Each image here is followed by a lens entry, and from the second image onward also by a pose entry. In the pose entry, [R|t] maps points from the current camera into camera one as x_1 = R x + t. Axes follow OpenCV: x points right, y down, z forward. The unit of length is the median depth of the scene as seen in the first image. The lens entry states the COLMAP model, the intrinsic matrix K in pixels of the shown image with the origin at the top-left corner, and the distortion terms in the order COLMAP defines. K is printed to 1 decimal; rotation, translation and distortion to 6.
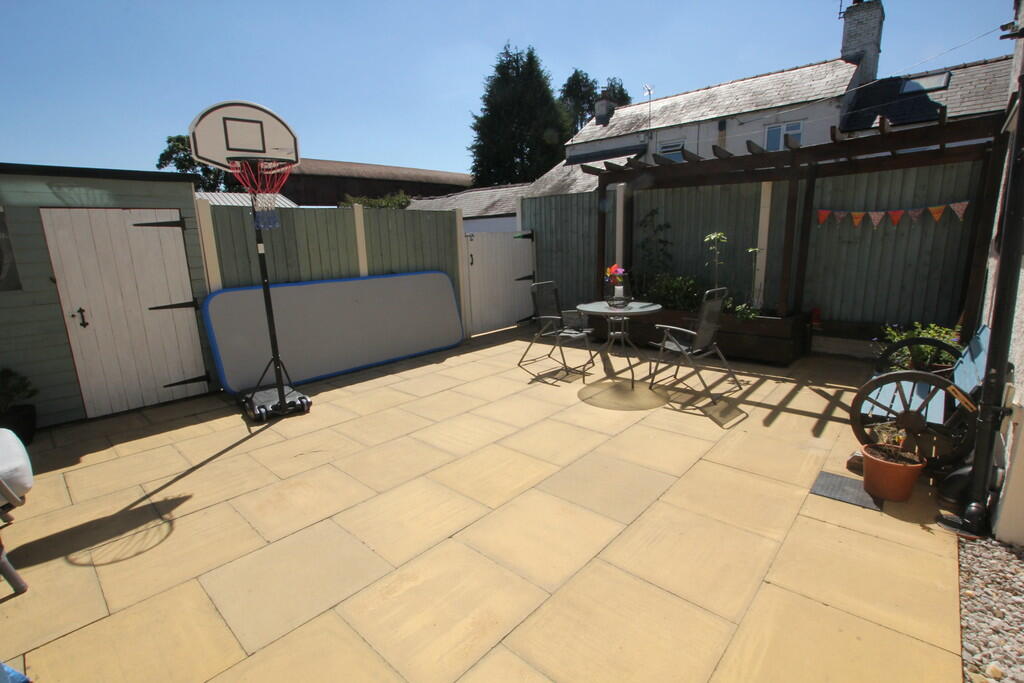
lens RADIAL K [[478.1, 0, 512.0], [0, 478.1, 341.5], [0, 0, 1]] dist [-0.026726, 0.001682]
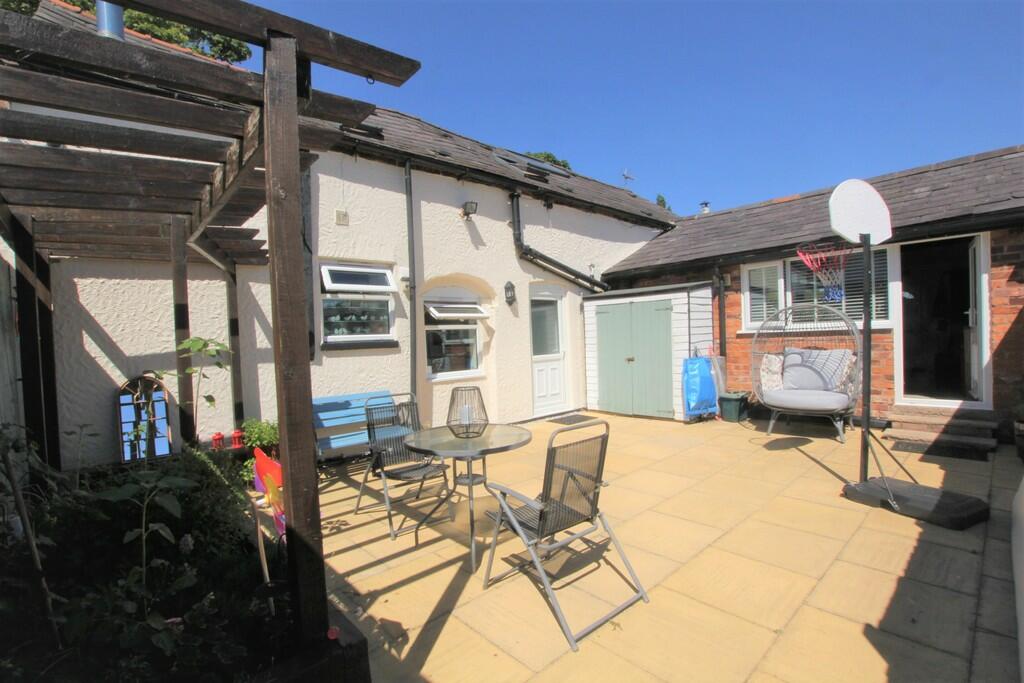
lens RADIAL K [[478.1, 0, 512.0], [0, 478.1, 341.5], [0, 0, 1]] dist [-0.026726, 0.001682]
pose [[-0.993854, 0.061379, 0.092122, 0.094422], [0.079953, 0.973580, 0.213893, -0.330736], [-0.076560, 0.219944, -0.972504, 1.592594]]
